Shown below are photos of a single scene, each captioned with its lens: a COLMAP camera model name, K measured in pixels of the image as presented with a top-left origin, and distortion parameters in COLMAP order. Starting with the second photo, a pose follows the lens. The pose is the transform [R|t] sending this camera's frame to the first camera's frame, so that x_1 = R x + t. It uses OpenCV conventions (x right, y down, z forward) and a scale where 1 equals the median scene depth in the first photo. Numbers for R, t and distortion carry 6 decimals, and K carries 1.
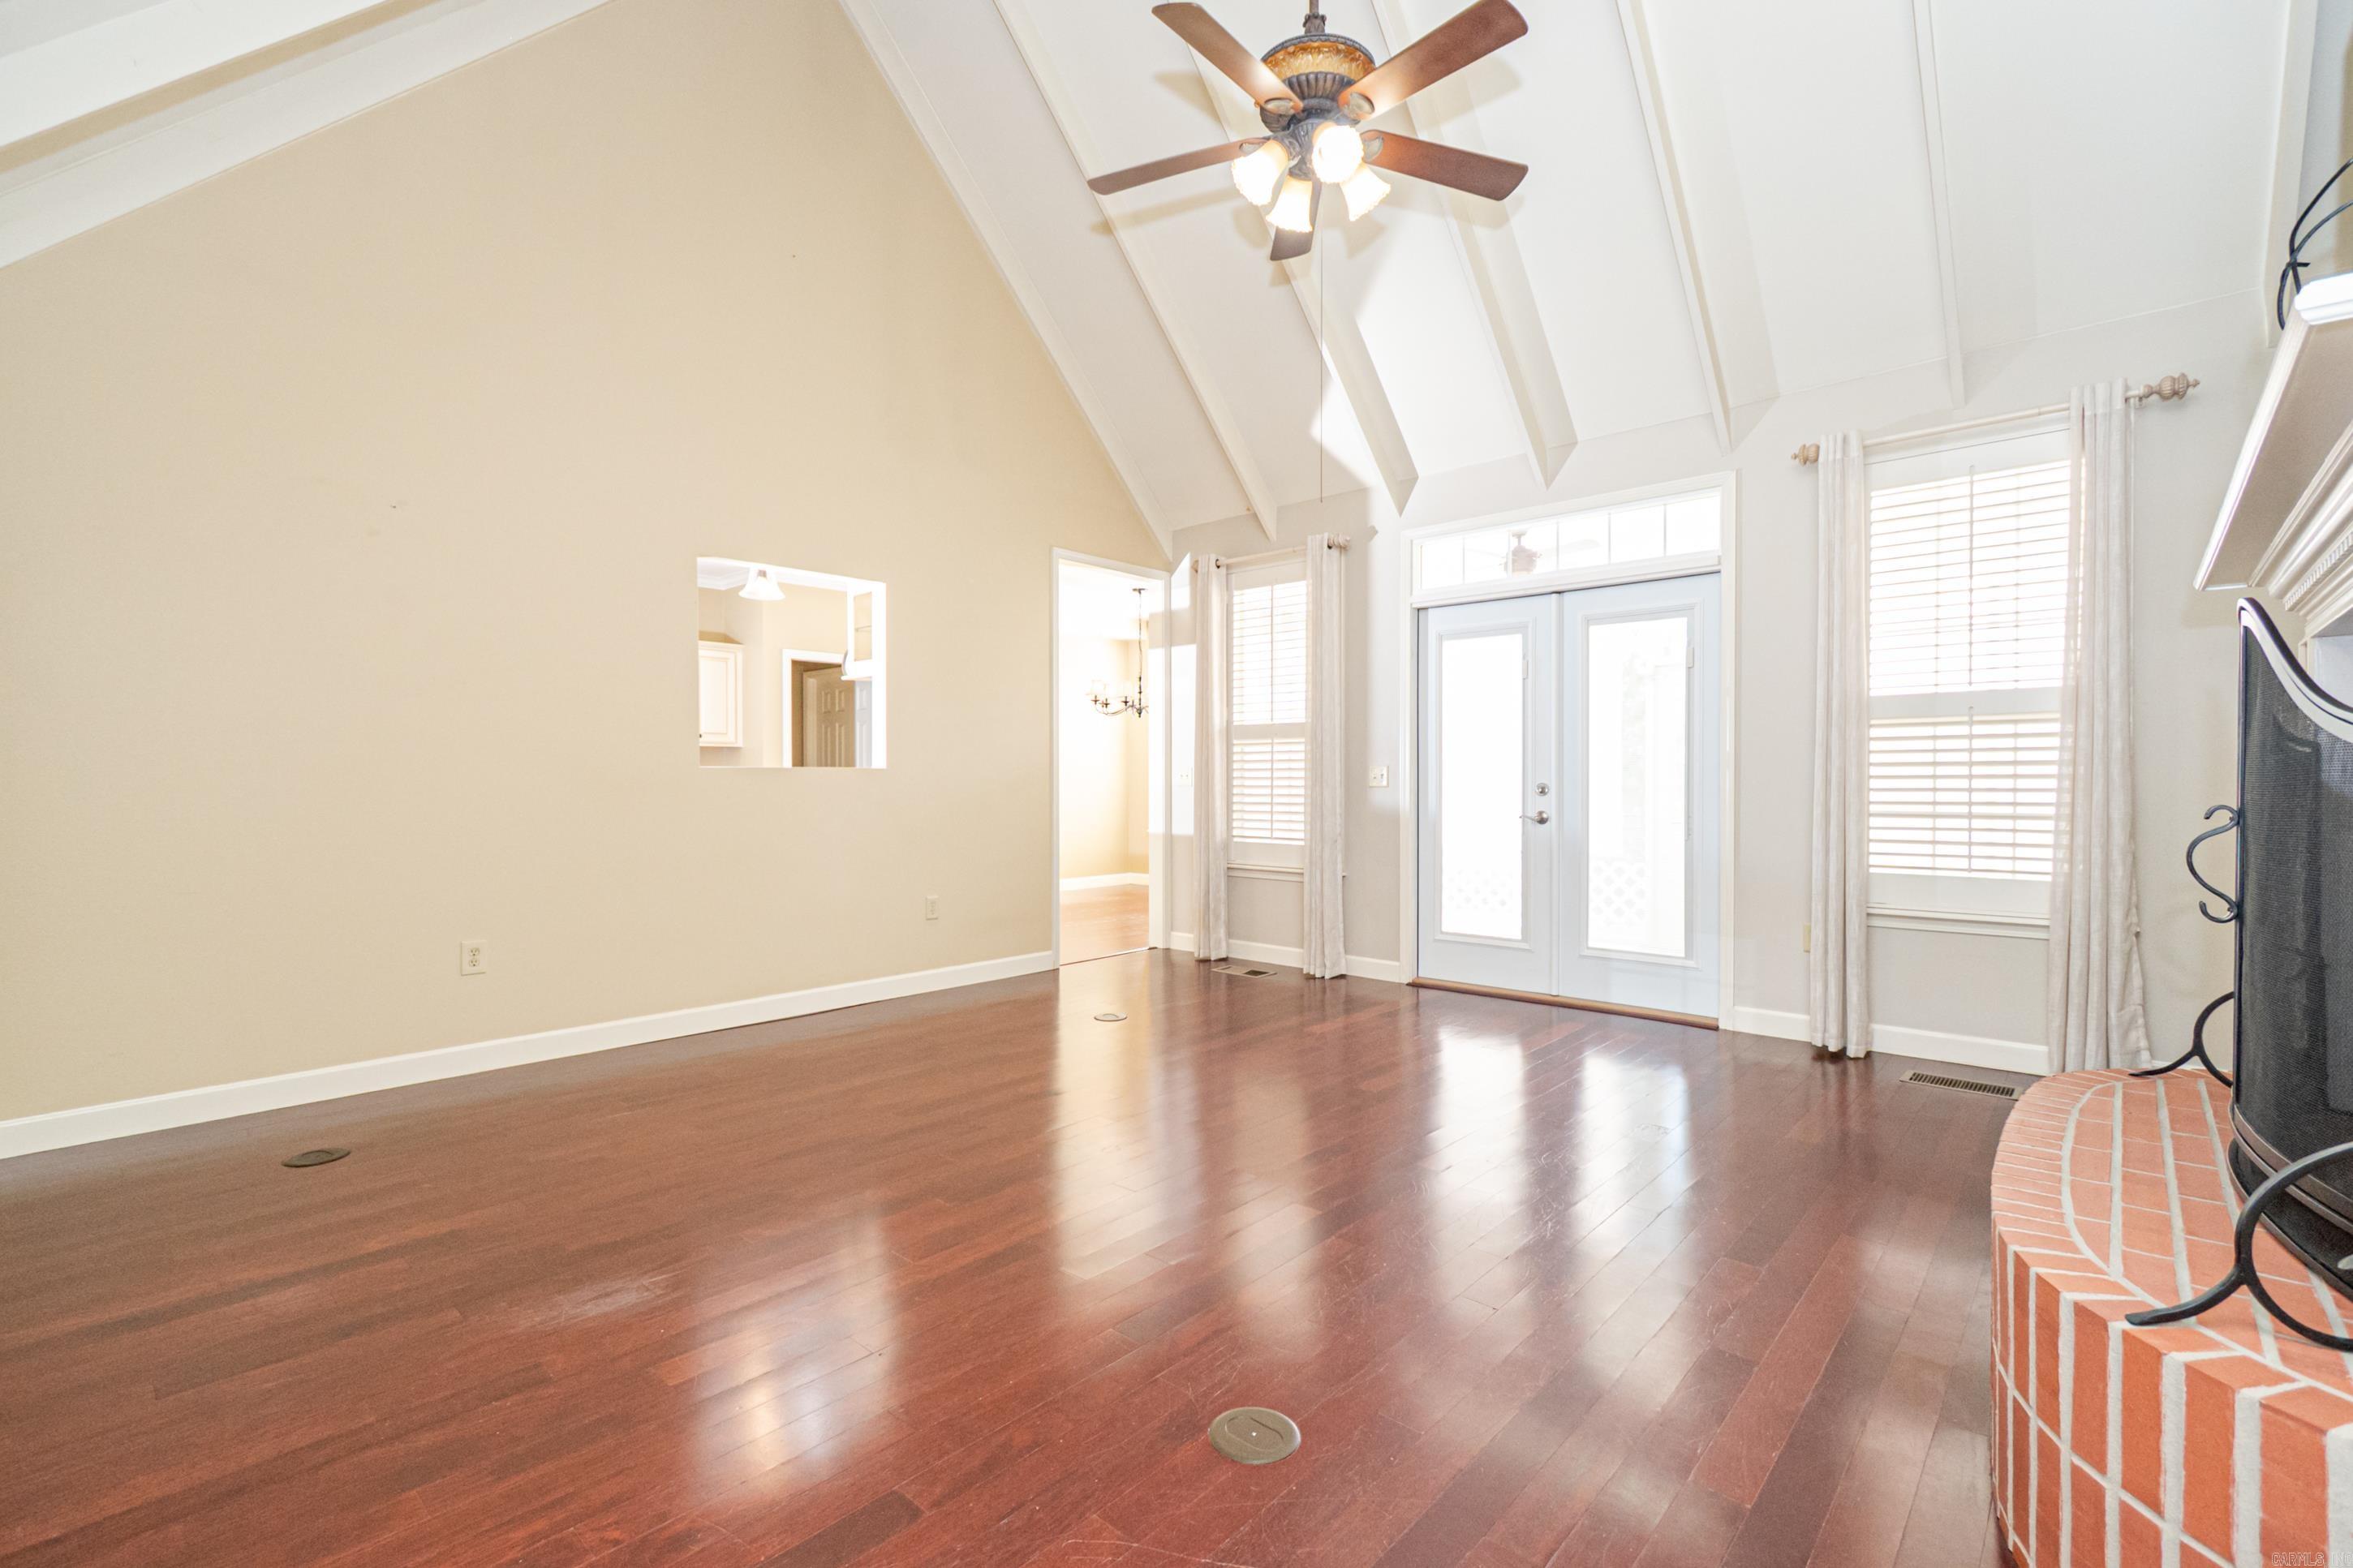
lens RADIAL K [[1045.5, 0, 1180.2], [0, 1045.5, 788.7], [0, 0, 1]] dist [0.012863, -0.007295]
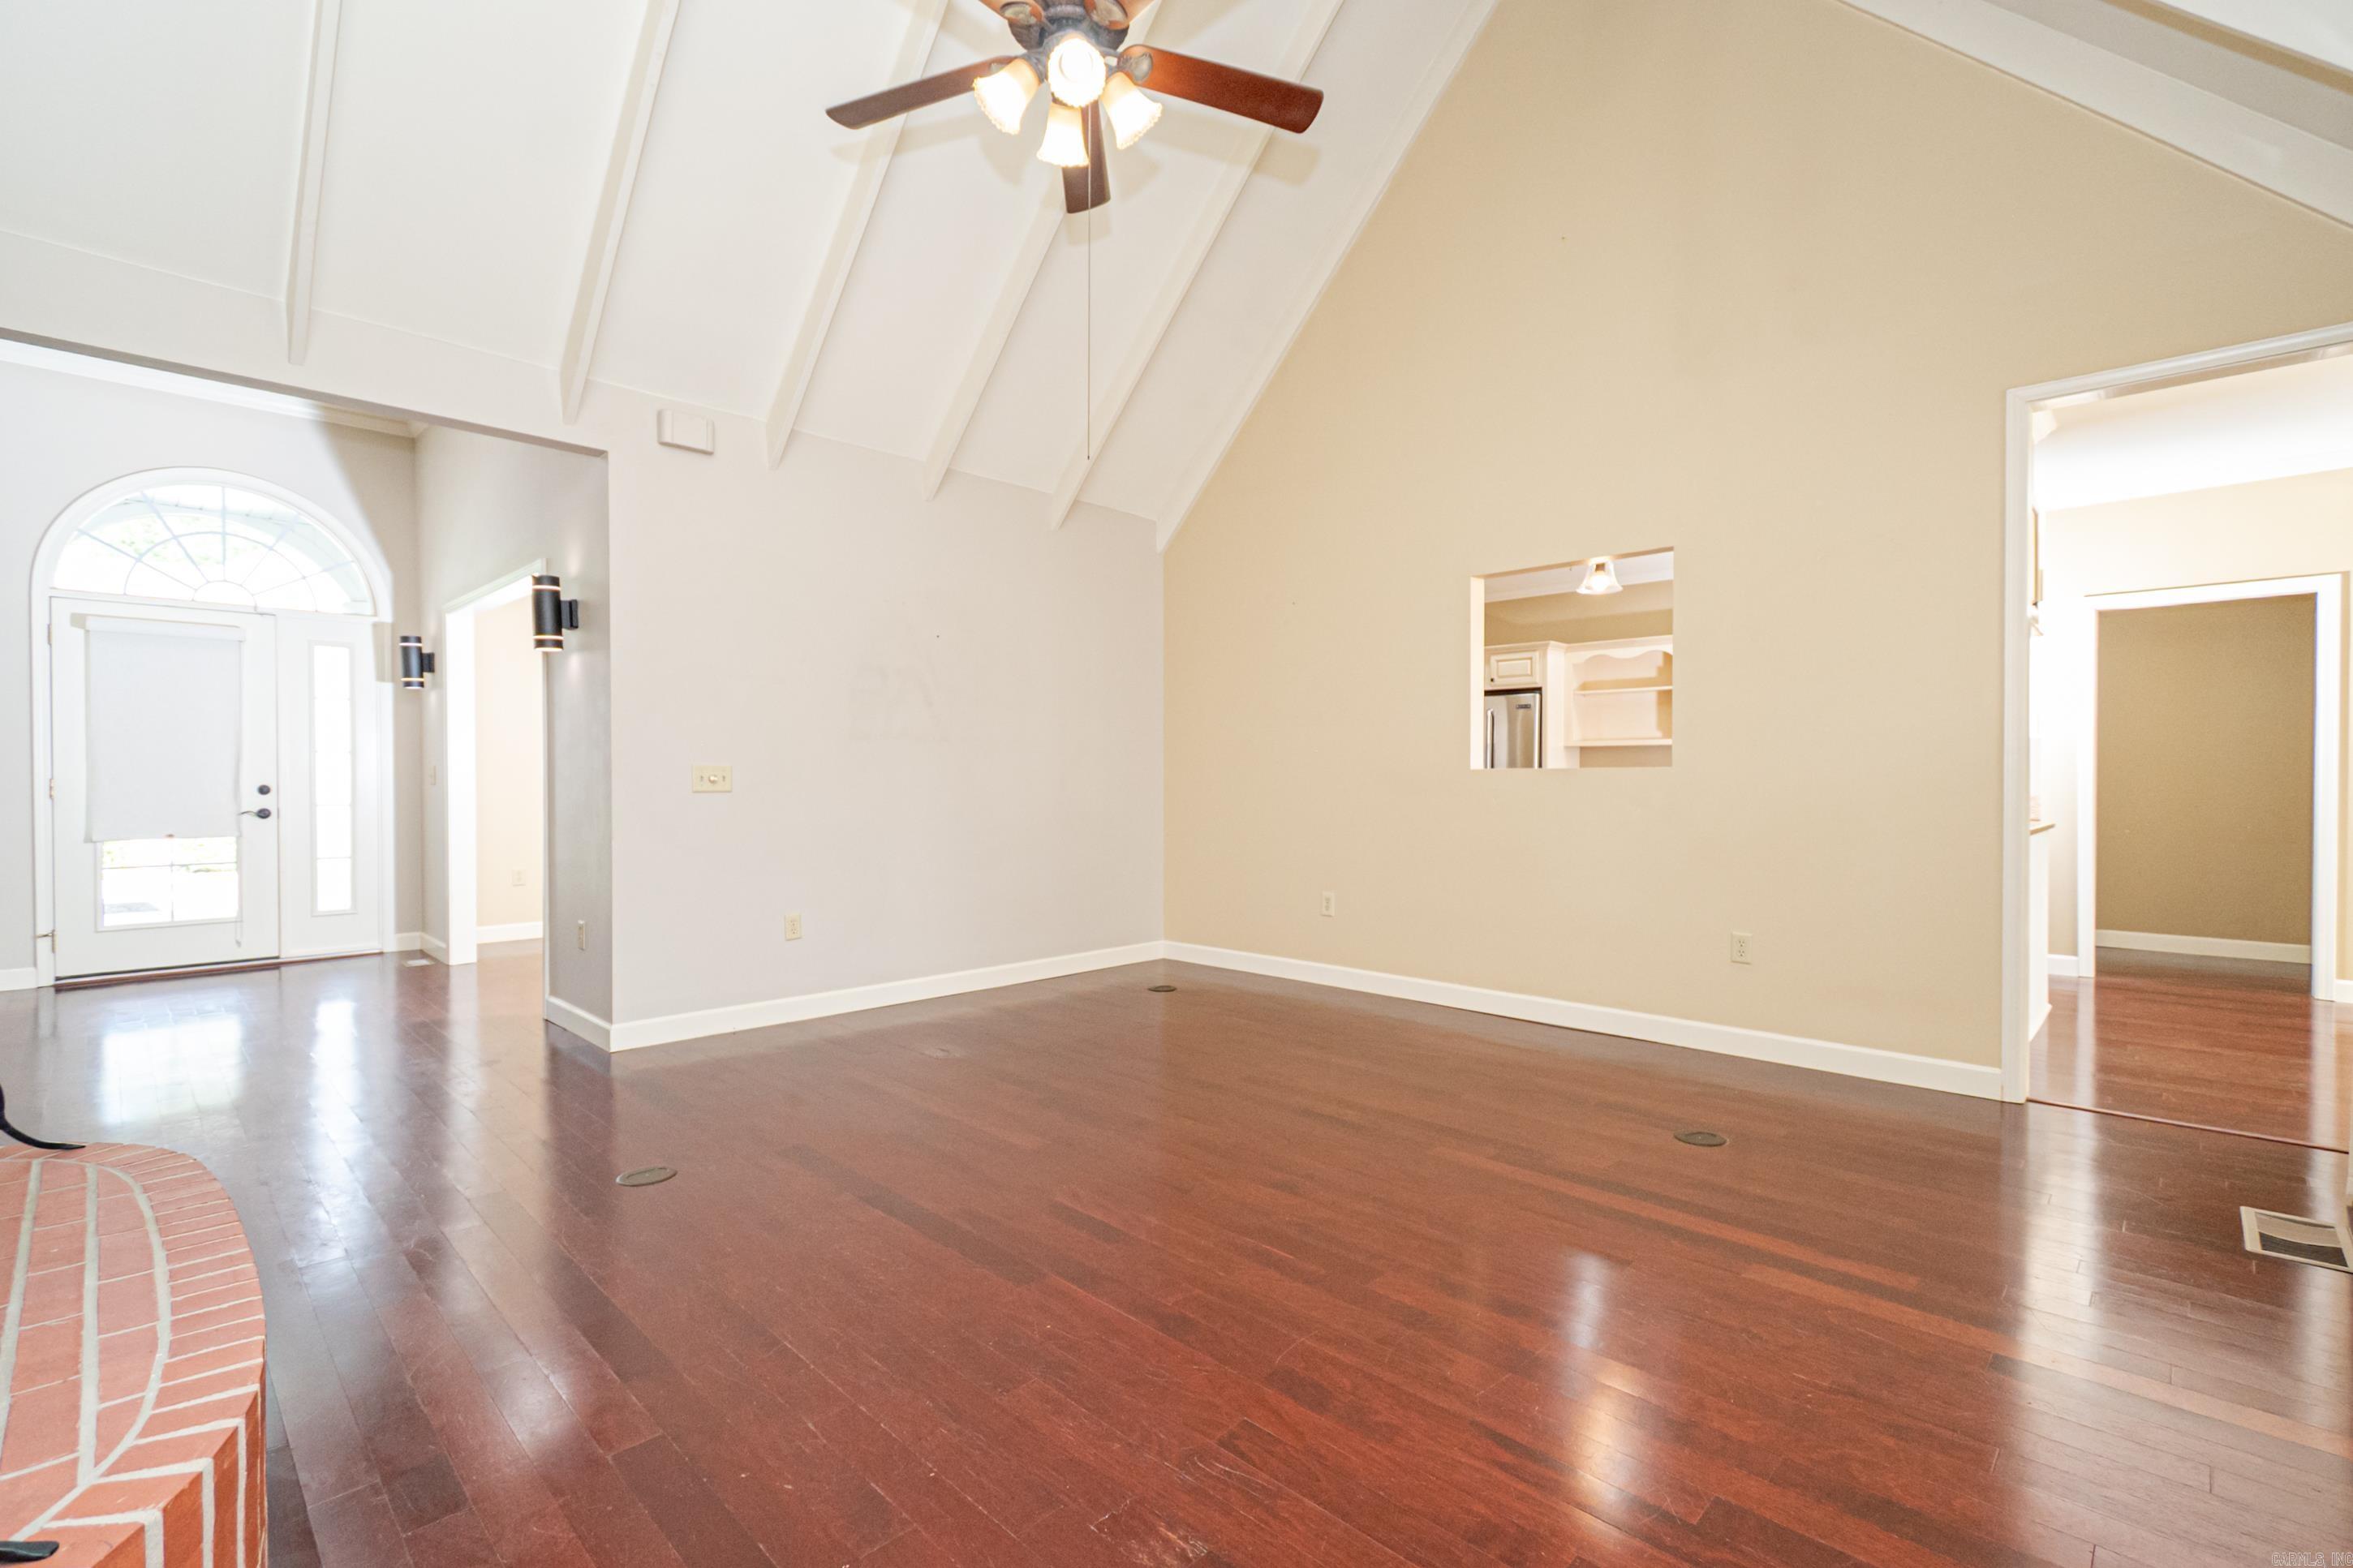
lens RADIAL K [[1045.5, 0, 1180.2], [0, 1045.5, 788.7], [0, 0, 1]] dist [0.012863, -0.007295]
pose [[-0.039590, 0.006460, -0.999195, 1.000850], [-0.010424, 0.999922, 0.006878, -0.007857], [0.999162, 0.010688, -0.039519, 1.123437]]
